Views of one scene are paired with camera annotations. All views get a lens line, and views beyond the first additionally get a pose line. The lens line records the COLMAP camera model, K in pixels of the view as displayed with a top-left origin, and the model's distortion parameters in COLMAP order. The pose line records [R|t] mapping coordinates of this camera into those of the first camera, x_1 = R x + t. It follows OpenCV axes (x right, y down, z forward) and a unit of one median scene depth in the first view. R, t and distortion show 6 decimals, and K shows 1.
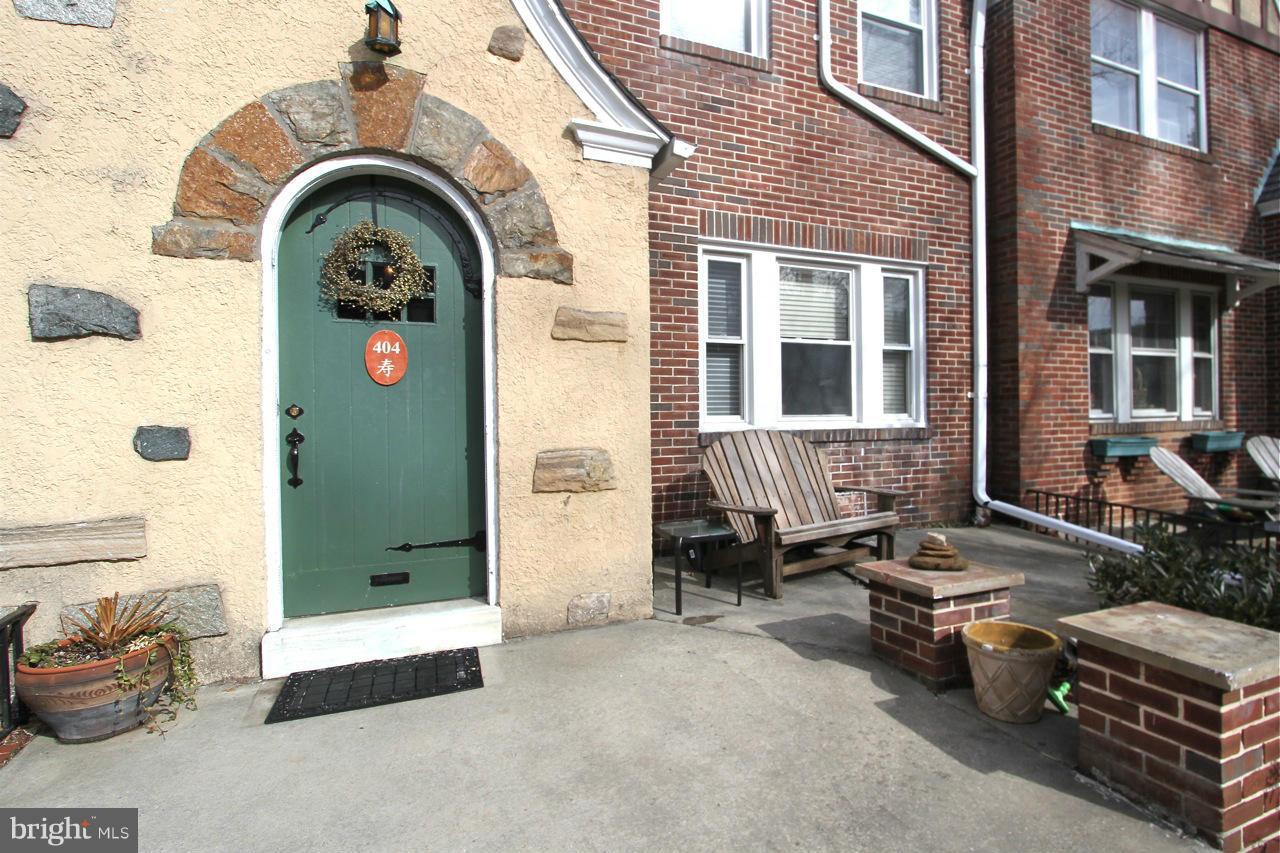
lens RADIAL K [[590.8, 0, 692.5], [0, 590.8, 391.7], [0, 0, 1]] dist [-0.005262, -0.000492]
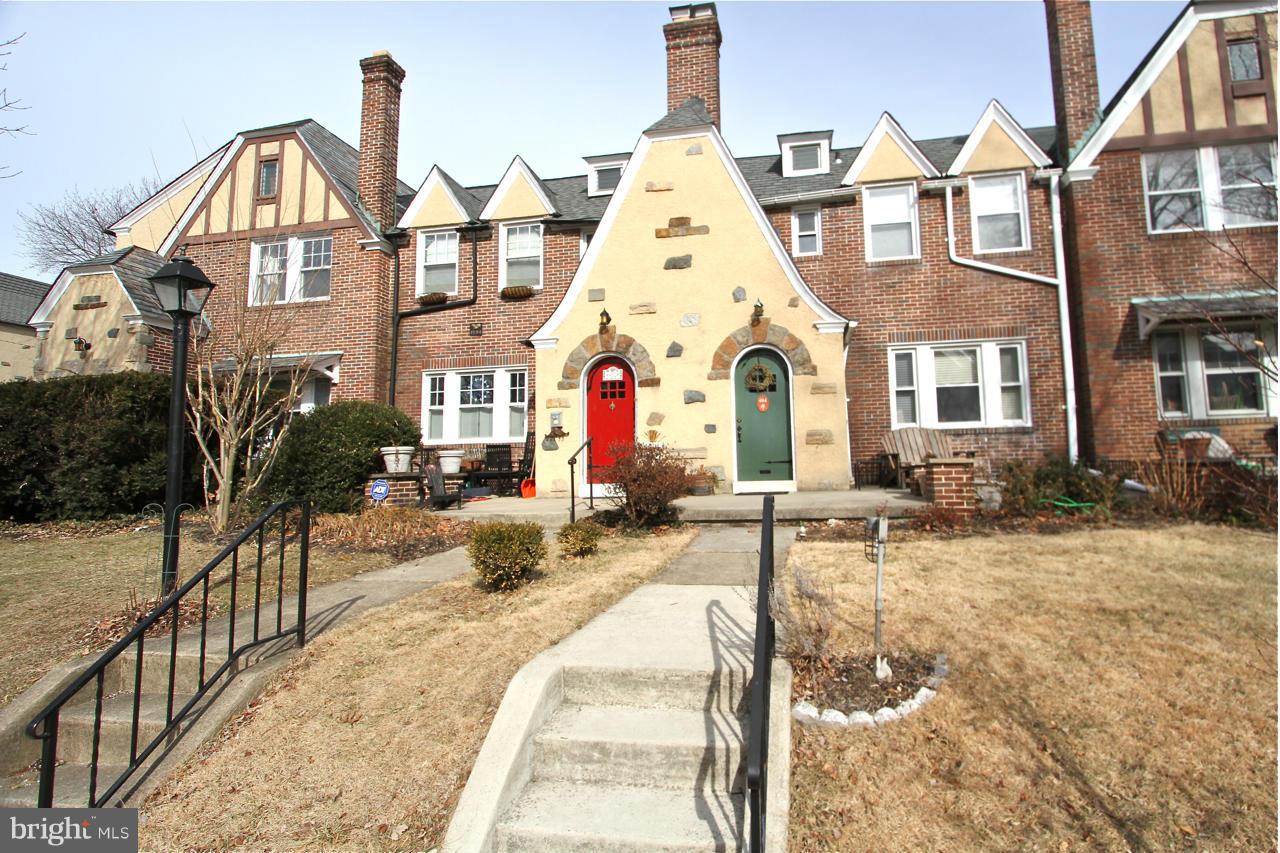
lens RADIAL K [[592.5, 0, 636.6], [0, 592.5, 426.6], [0, 0, 1]] dist [-0.018893, 0.000403]
pose [[0.736545, -0.045676, -0.674844, 0.755744], [0.008736, 0.998276, -0.058032, 0.163428], [0.676332, 0.036848, 0.735675, -1.210436]]
